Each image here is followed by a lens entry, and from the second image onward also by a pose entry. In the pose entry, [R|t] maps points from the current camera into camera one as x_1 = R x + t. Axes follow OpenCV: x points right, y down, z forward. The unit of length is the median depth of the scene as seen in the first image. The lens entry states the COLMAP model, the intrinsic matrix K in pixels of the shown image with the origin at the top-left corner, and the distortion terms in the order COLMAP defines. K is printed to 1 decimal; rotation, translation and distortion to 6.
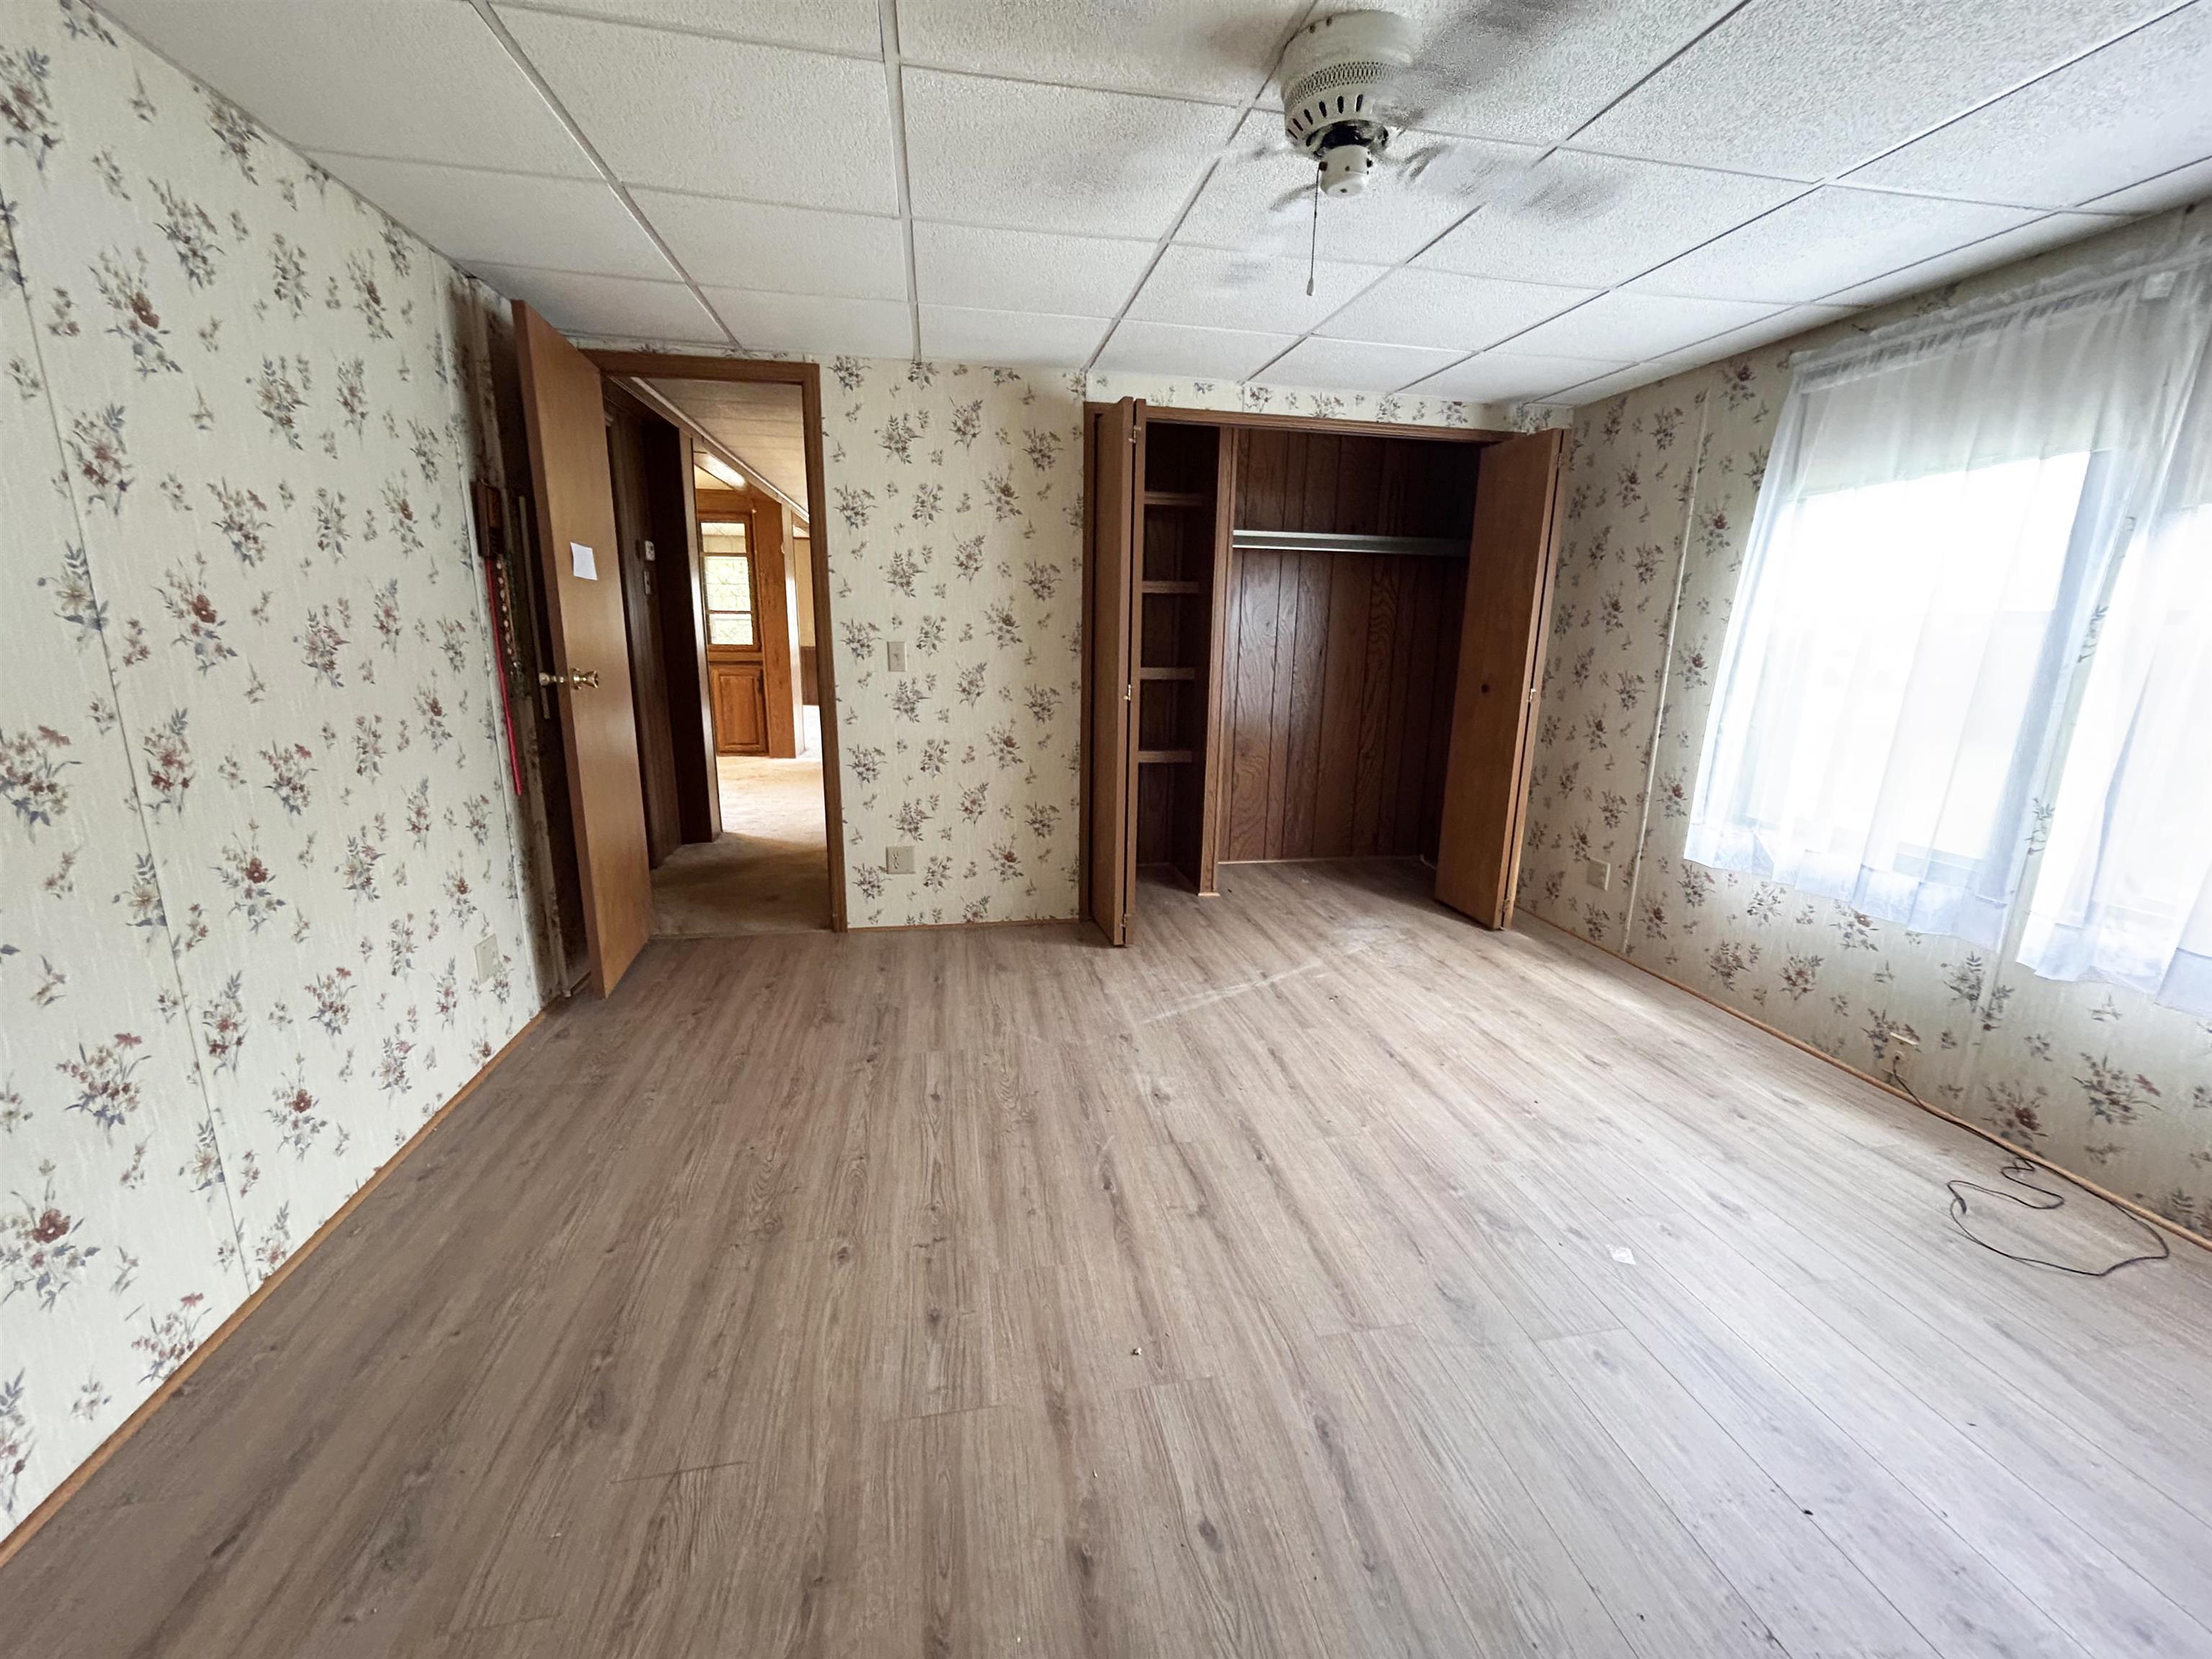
lens RADIAL K [[899.6, 0, 1114.8], [0, 899.6, 812.9], [0, 0, 1]] dist [-0.000734, 0.001272]
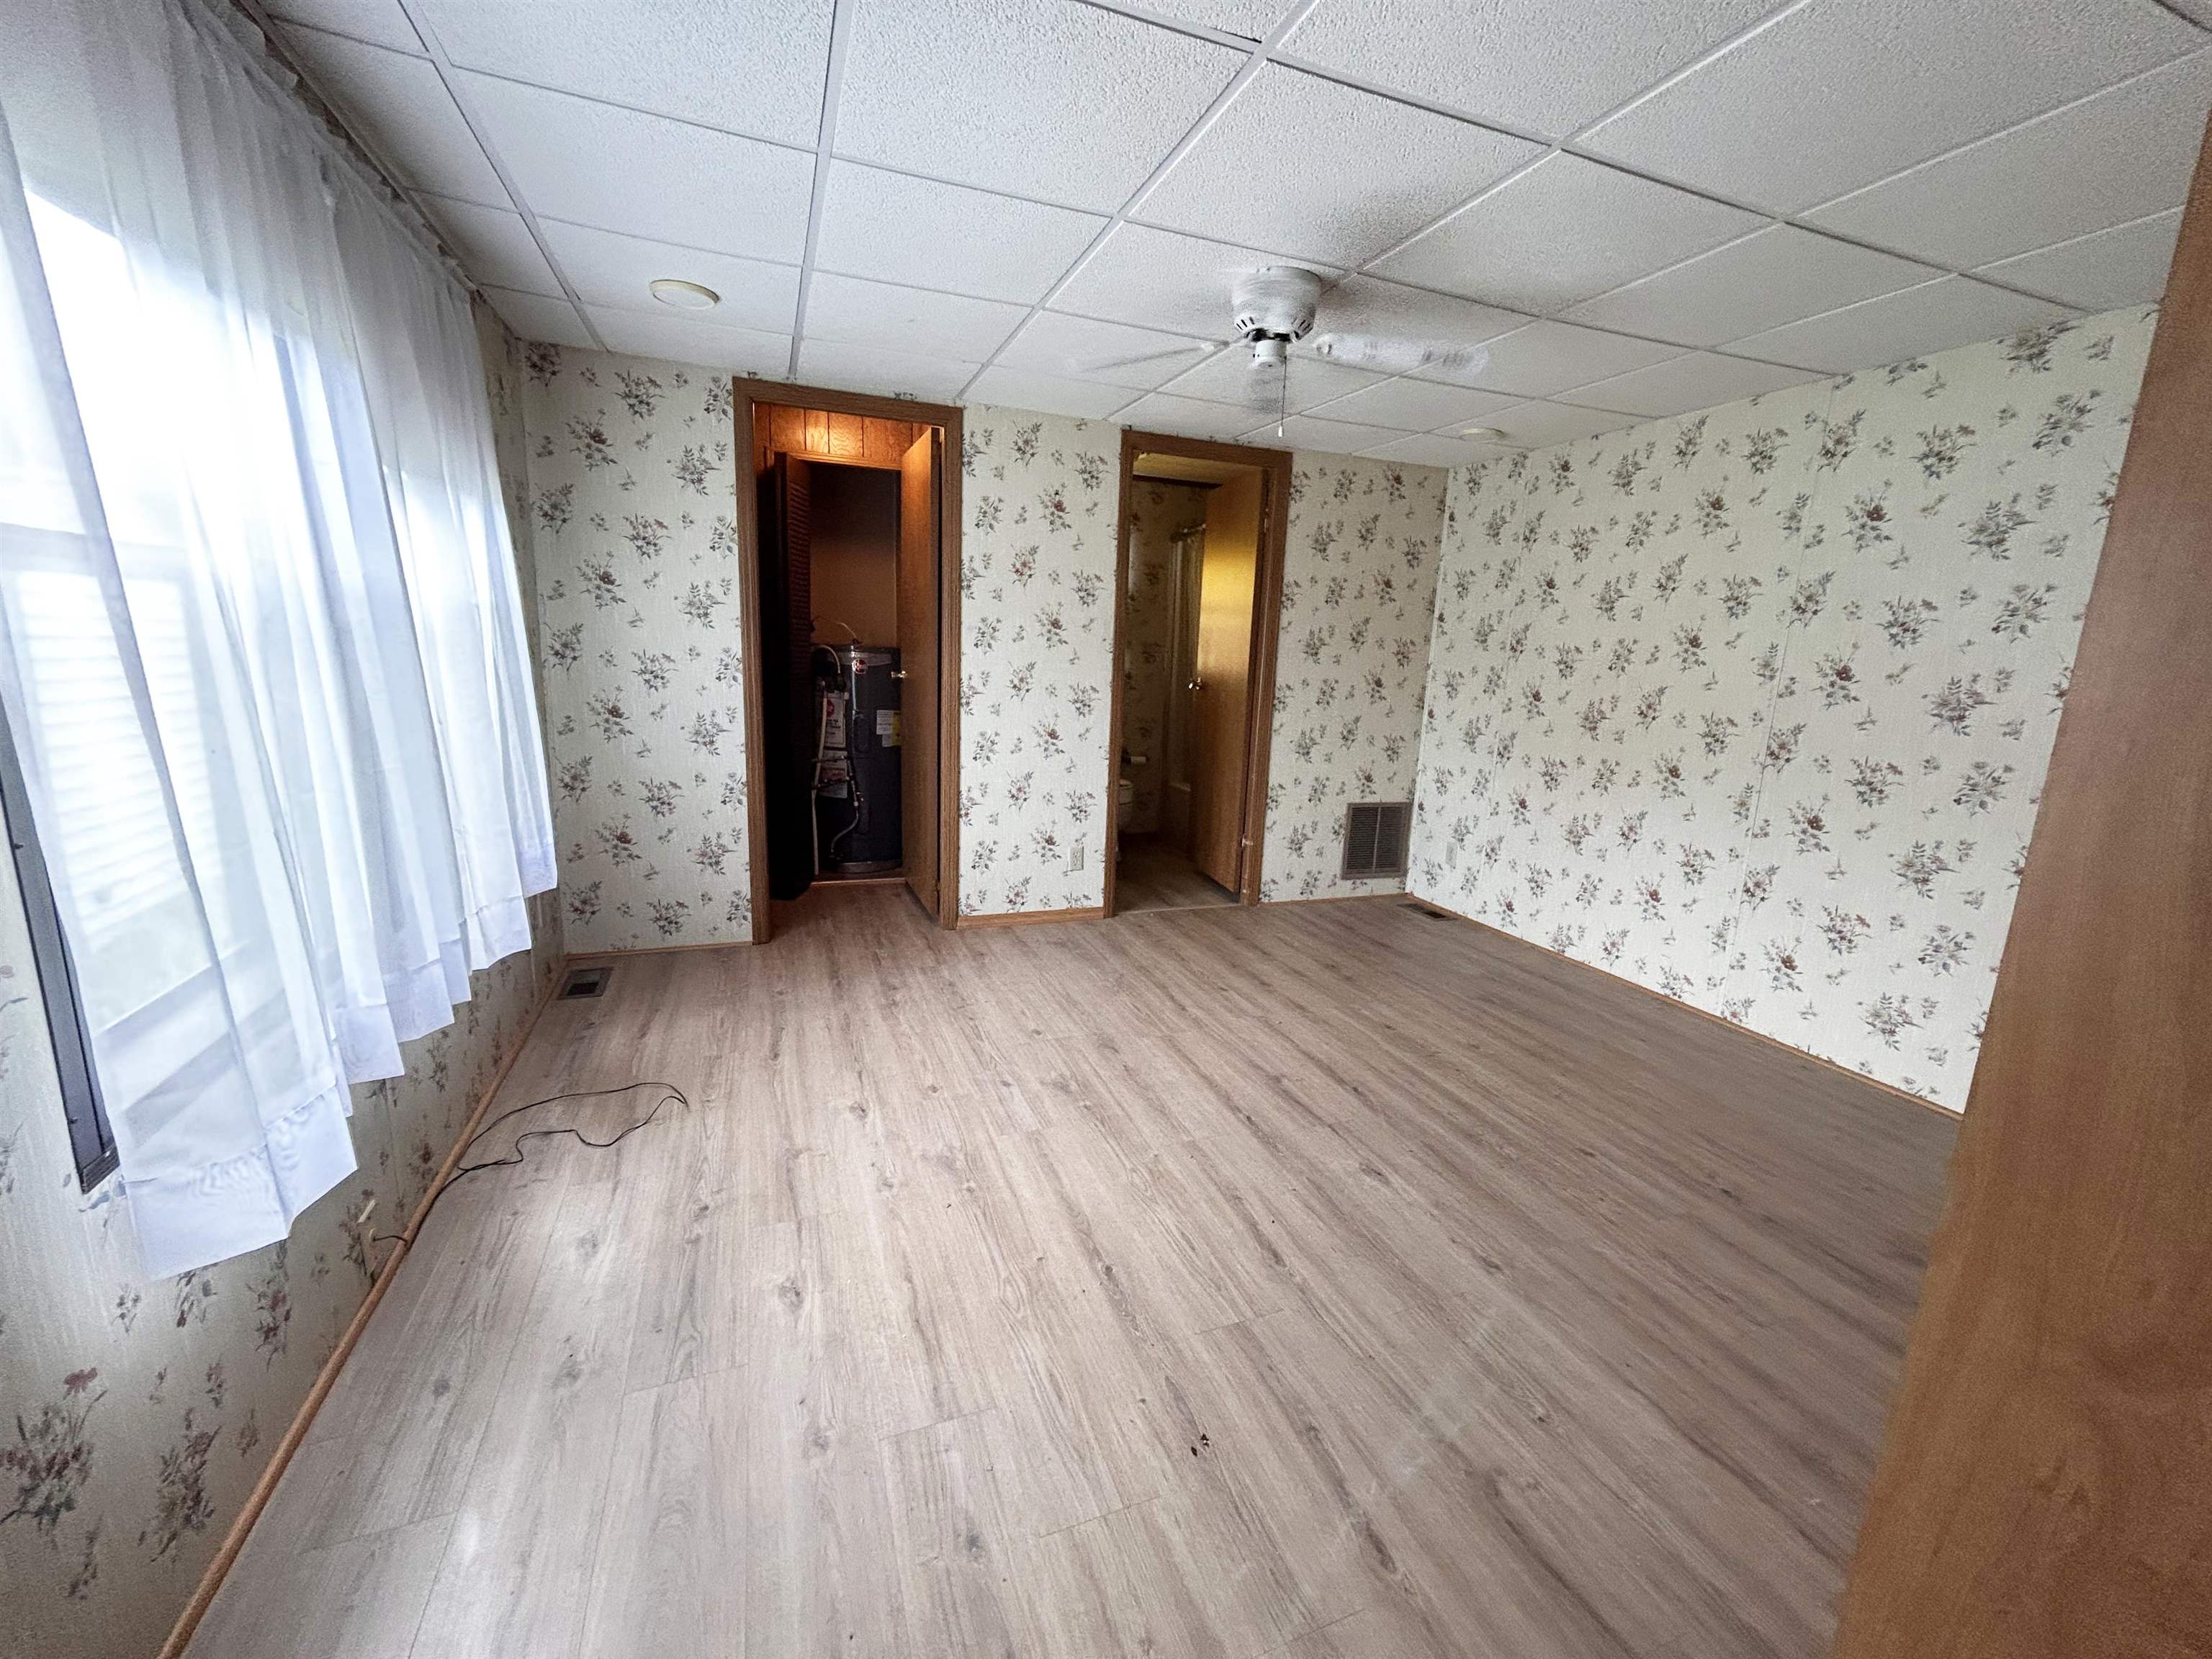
lens RADIAL K [[899.6, 0, 1110.1], [0, 899.6, 821.1], [0, 0, 1]] dist [-0.000734, 0.001272]
pose [[-0.982453, -0.024435, -0.184904, 0.579095], [-0.095262, 0.918055, 0.384837, -0.393733], [0.160348, 0.395699, -0.904274, 1.947047]]
